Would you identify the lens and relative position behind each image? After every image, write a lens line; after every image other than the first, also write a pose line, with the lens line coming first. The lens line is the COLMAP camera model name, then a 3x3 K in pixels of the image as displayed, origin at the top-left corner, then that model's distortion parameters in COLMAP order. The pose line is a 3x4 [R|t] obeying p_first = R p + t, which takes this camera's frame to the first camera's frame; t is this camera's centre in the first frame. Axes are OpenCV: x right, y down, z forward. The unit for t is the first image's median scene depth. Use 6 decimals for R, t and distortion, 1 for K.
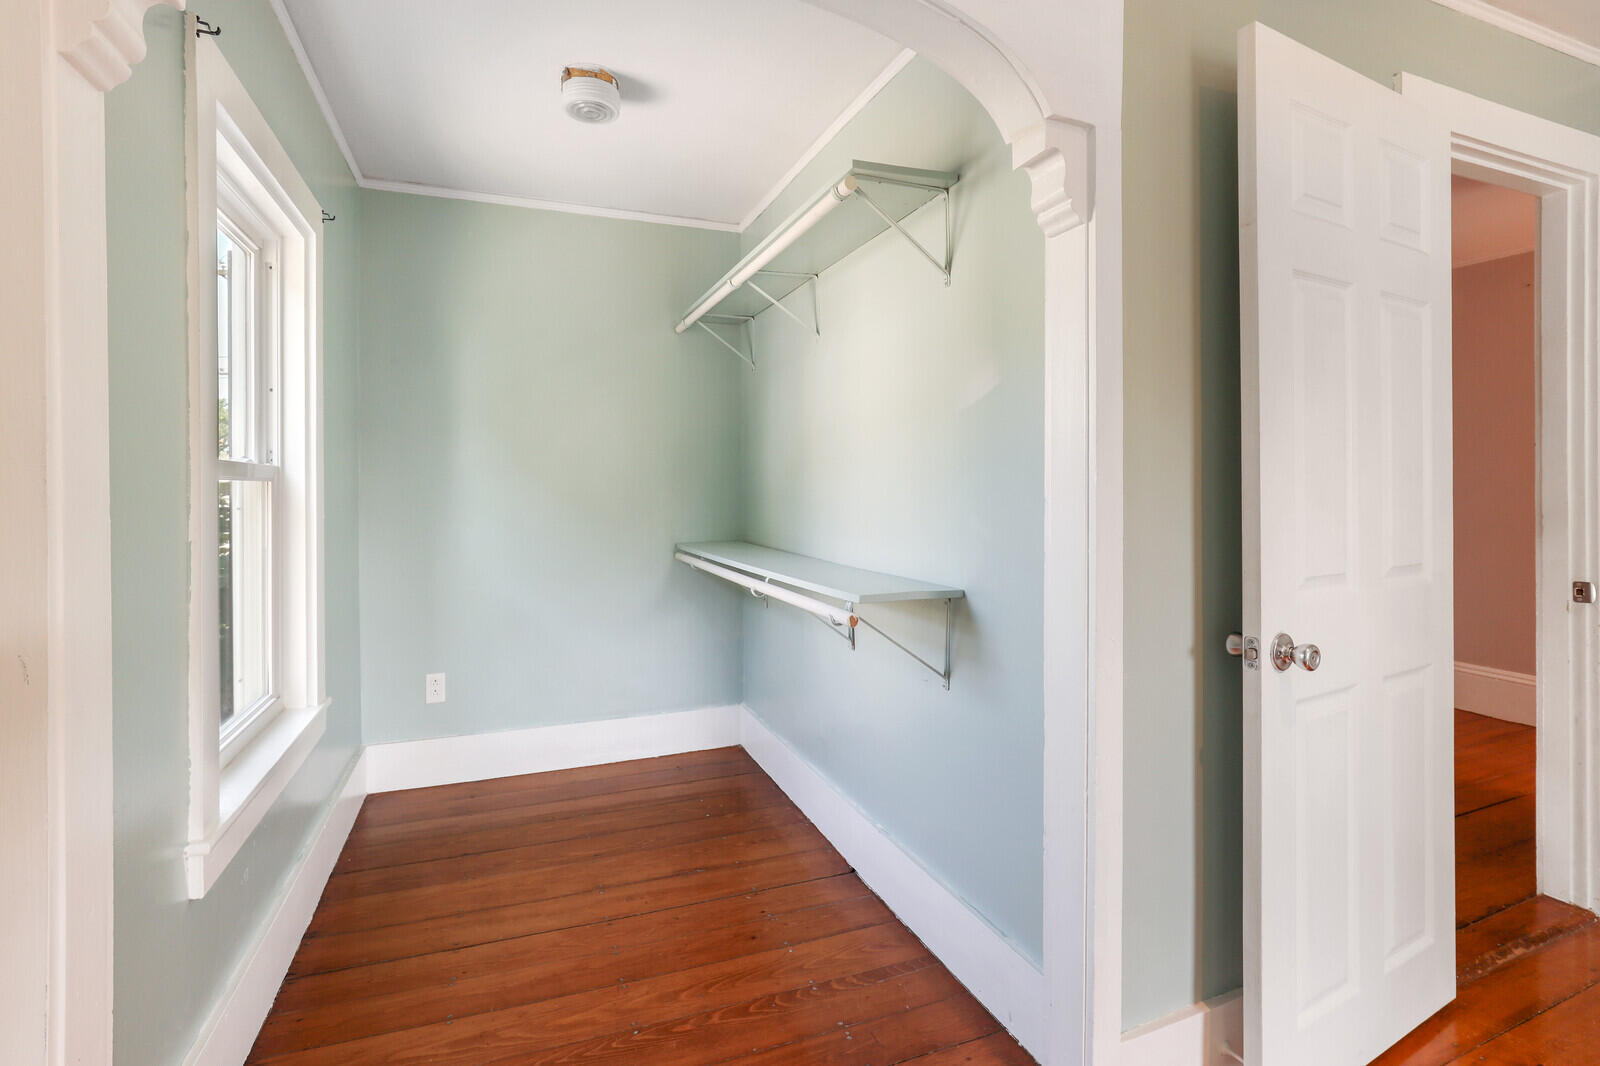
lens RADIAL K [[750.7, 0, 801.7], [0, 750.7, 491.0], [0, 0, 1]] dist [-0.001393, -0.000204]
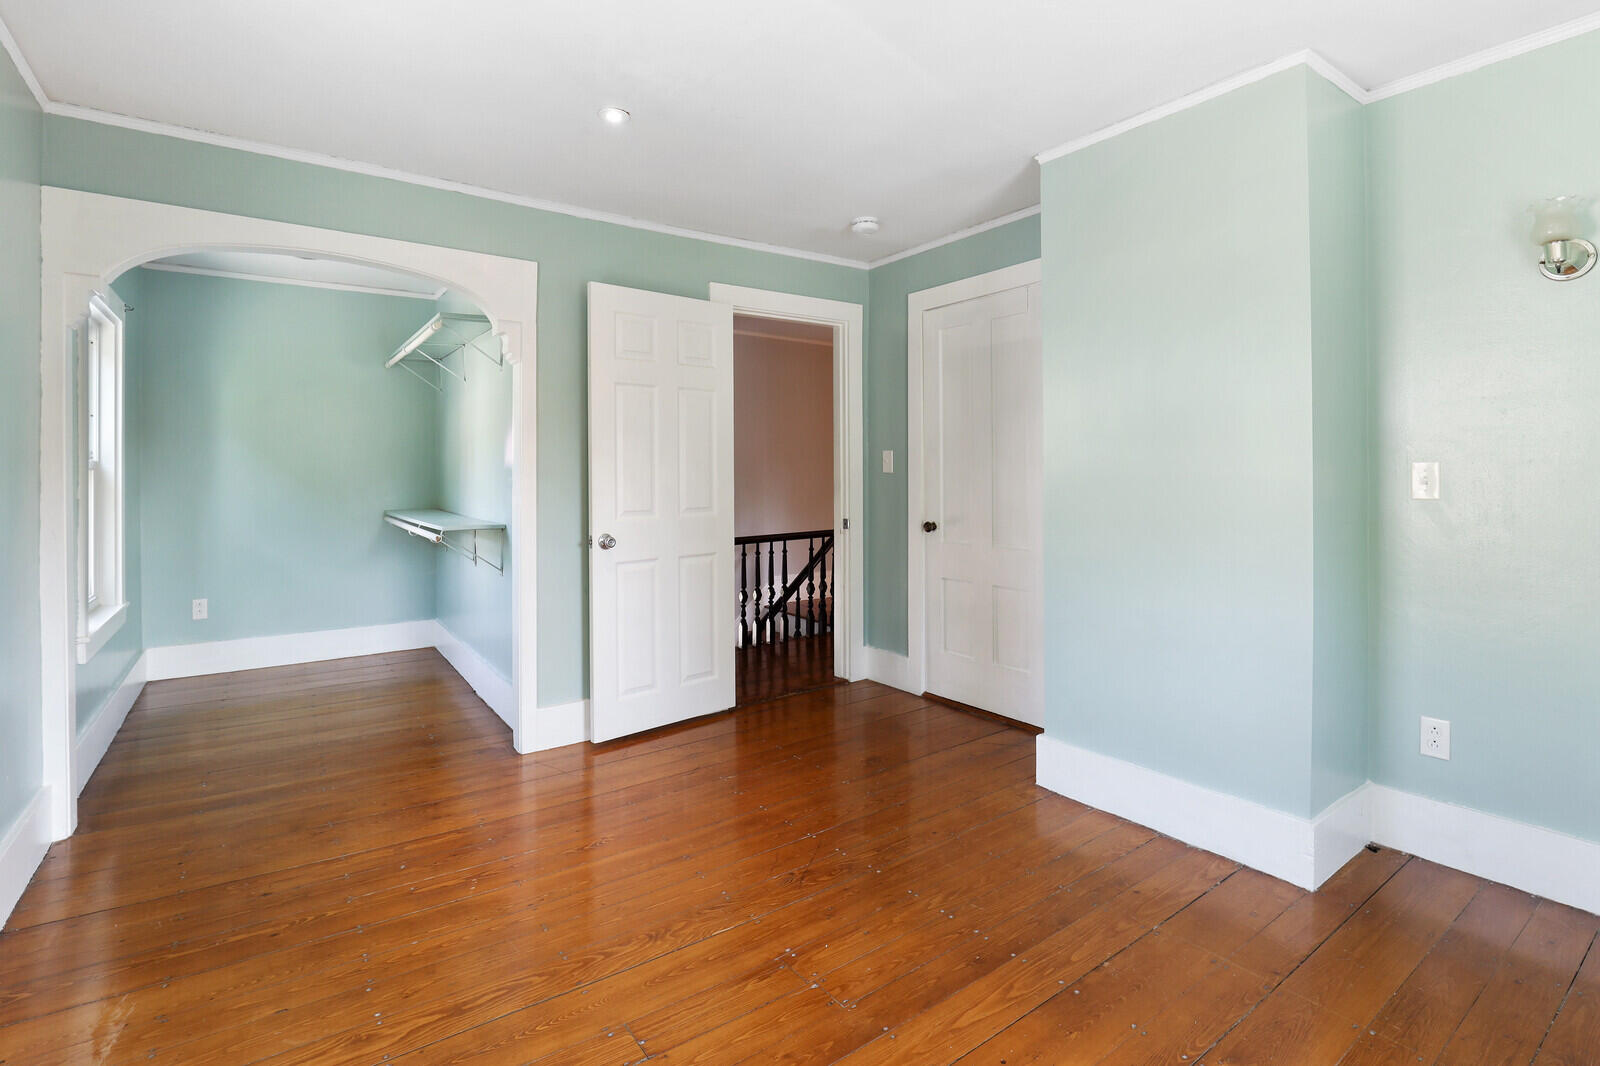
lens RADIAL K [[751.2, 0, 796.3], [0, 751.2, 467.9], [0, 0, 1]] dist [-0.035824, 0.018738]
pose [[0.971619, 0.000619, 0.236551, 0.333519], [0.001094, 0.999974, -0.007111, -0.003385], [-0.236549, 0.007168, 0.971593, -0.750903]]
